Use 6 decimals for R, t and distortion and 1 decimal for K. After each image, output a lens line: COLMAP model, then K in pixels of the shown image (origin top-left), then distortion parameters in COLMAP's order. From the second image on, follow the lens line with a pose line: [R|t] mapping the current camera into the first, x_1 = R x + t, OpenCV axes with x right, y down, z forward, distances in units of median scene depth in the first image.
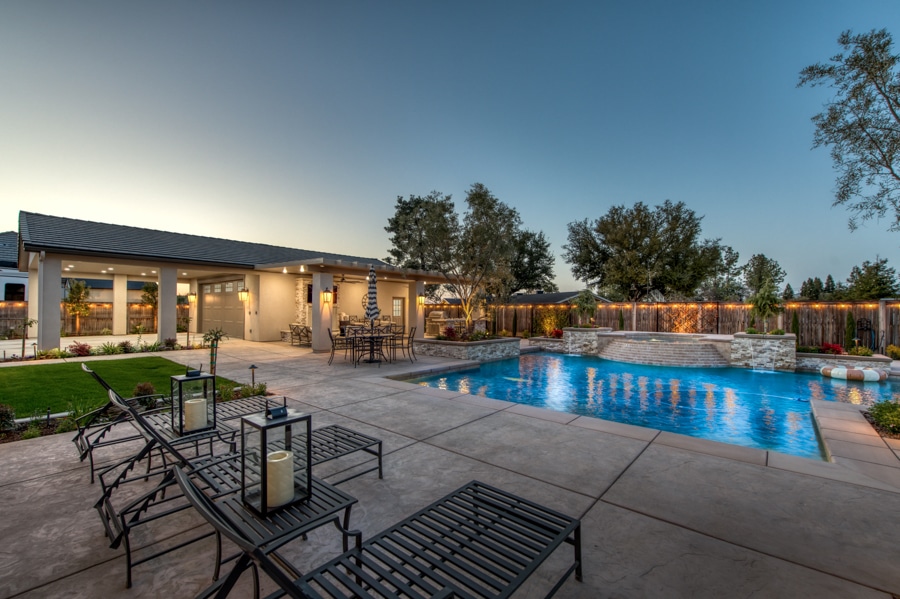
lens RADIAL K [[367.9, 0, 455.0], [0, 367.9, 307.4], [0, 0, 1]] dist [0.002804, -0.001228]
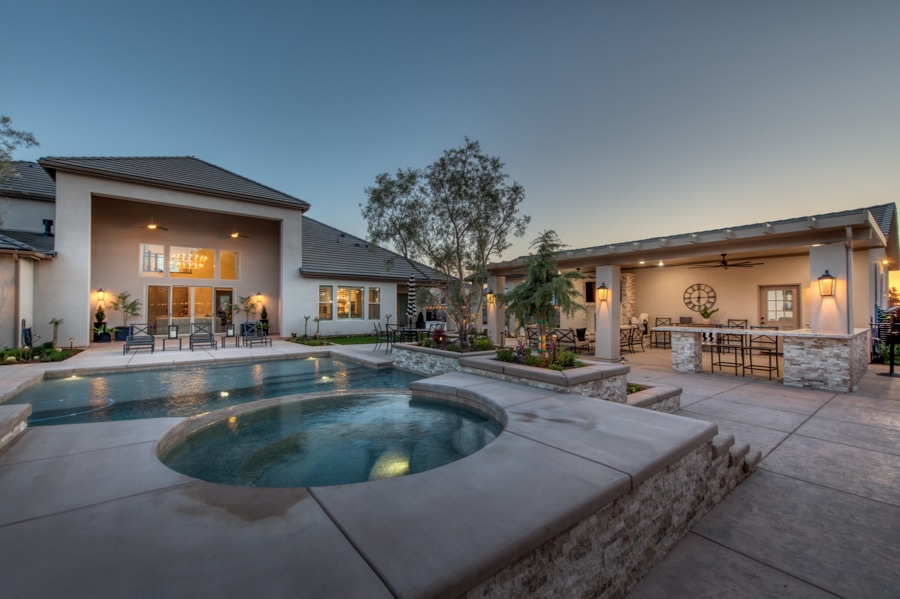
lens RADIAL K [[367.9, 0, 448.2], [0, 367.9, 304.8], [0, 0, 1]] dist [0.002804, -0.001228]
pose [[-0.217658, -0.019959, -0.975821, 0.527589], [0.006137, 0.999743, -0.021817, 0.010636], [0.976006, -0.010737, -0.217480, 0.757531]]
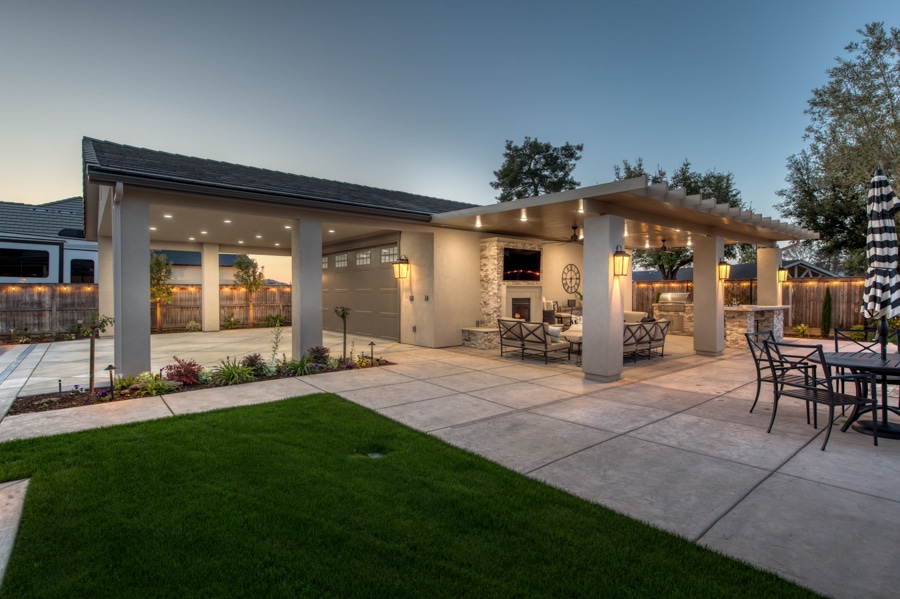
lens RADIAL K [[438.8, 0, 456.8], [0, 438.8, 293.9], [0, 0, 1]] dist [0.000154, 0.001601]
pose [[0.984738, -0.008996, -0.173812, -0.311514], [0.011489, 0.999845, 0.013342, -0.000956], [0.173665, -0.015135, 0.984688, 0.269412]]
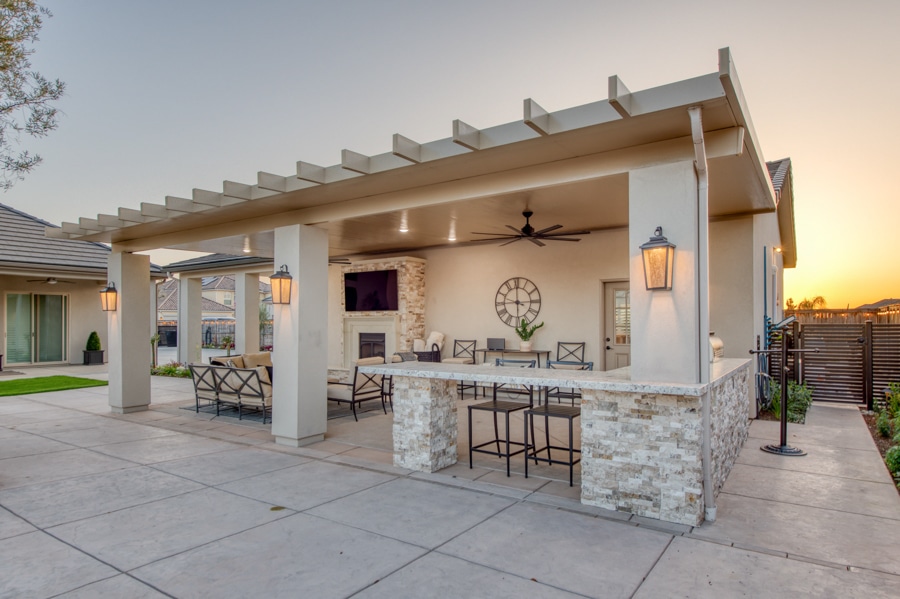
lens RADIAL K [[538.0, 0, 435.5], [0, 538.0, 321.3], [0, 0, 1]] dist [-0.000628, -0.000166]
pose [[0.076377, -0.014279, -0.996977, 0.296769], [0.013441, 0.999821, -0.013290, 0.010632], [0.996988, -0.012386, 0.076556, 0.939824]]
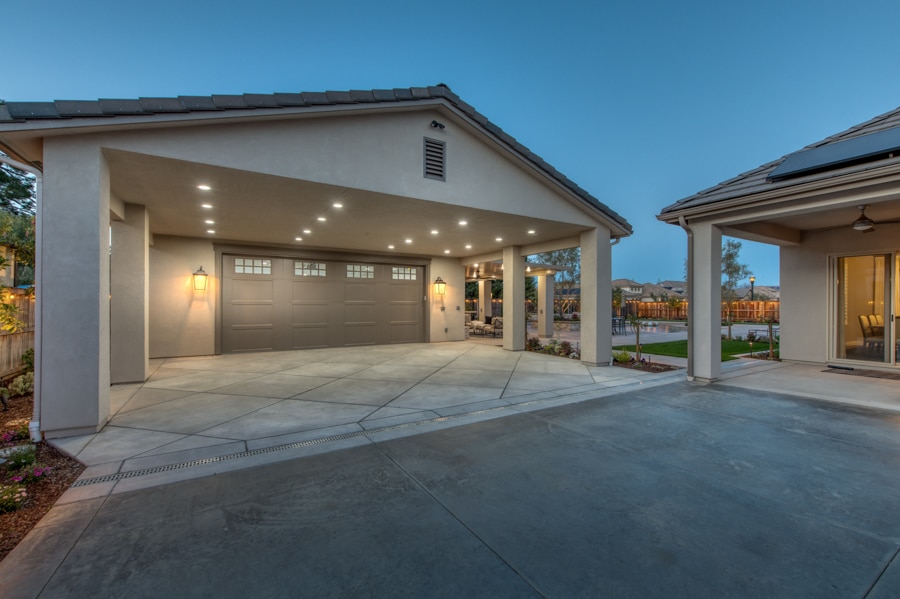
lens RADIAL K [[367.9, 0, 451.2], [0, 367.9, 307.2], [0, 0, 1]] dist [0.002804, -0.001228]
pose [[0.337787, -0.006416, 0.941201, -1.107517], [-0.005053, 0.999950, 0.008630, 0.003423], [-0.941209, -0.007672, 0.337738, 0.576147]]
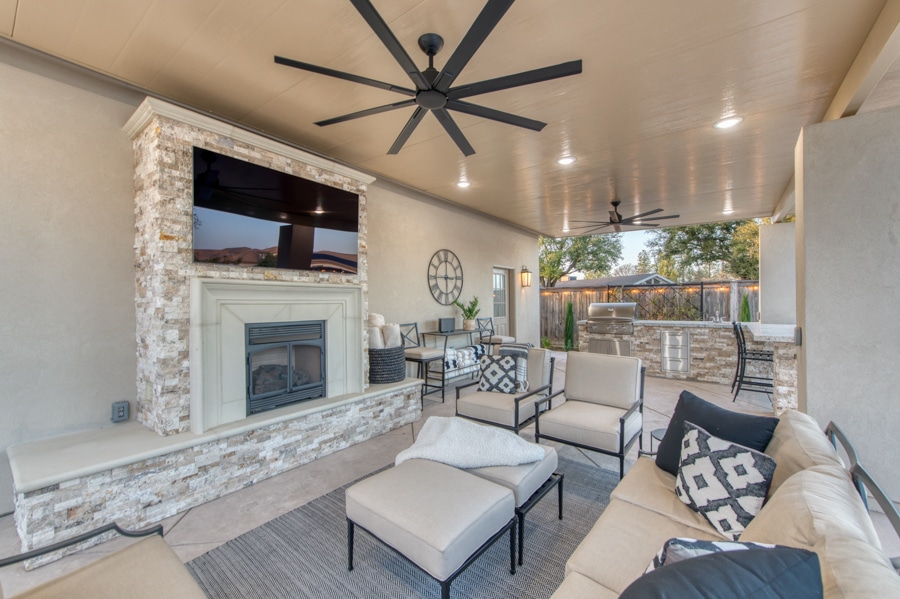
lens RADIAL K [[353.8, 0, 445.6], [0, 353.8, 305.0], [0, 0, 1]] dist [0.007302, -0.000538]
pose [[0.999132, -0.021880, 0.035459, -0.260003], [0.021387, 0.999670, 0.014242, 0.005849], [-0.035759, -0.013472, 0.999270, 0.739315]]
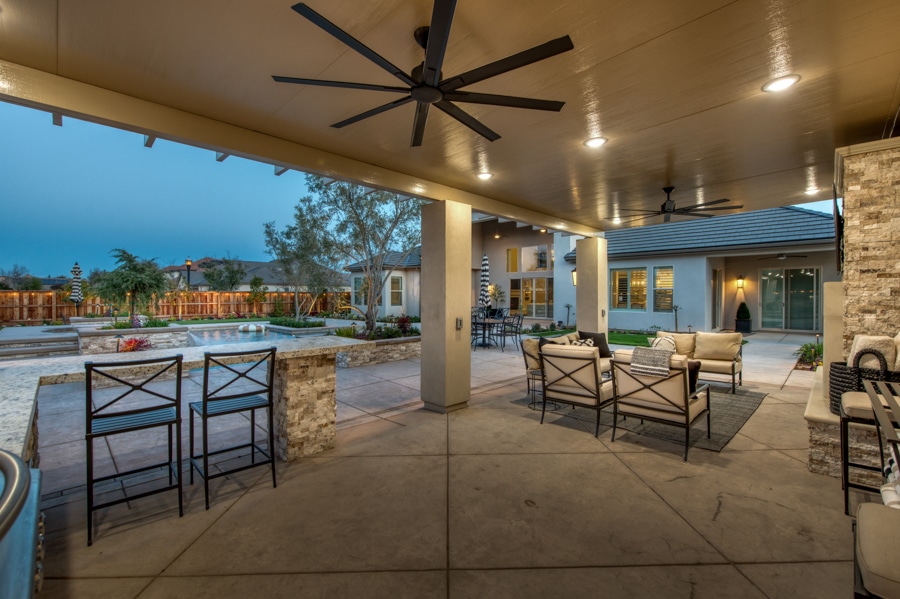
lens RADIAL K [[390.1, 0, 446.1], [0, 390.1, 296.7], [0, 0, 1]] dist [-0.003968, -0.000938]
pose [[-0.994704, -0.011391, 0.102150, -0.119973], [-0.011942, 0.999917, -0.004783, 0.007357], [-0.102087, -0.005978, -0.994758, 1.164168]]
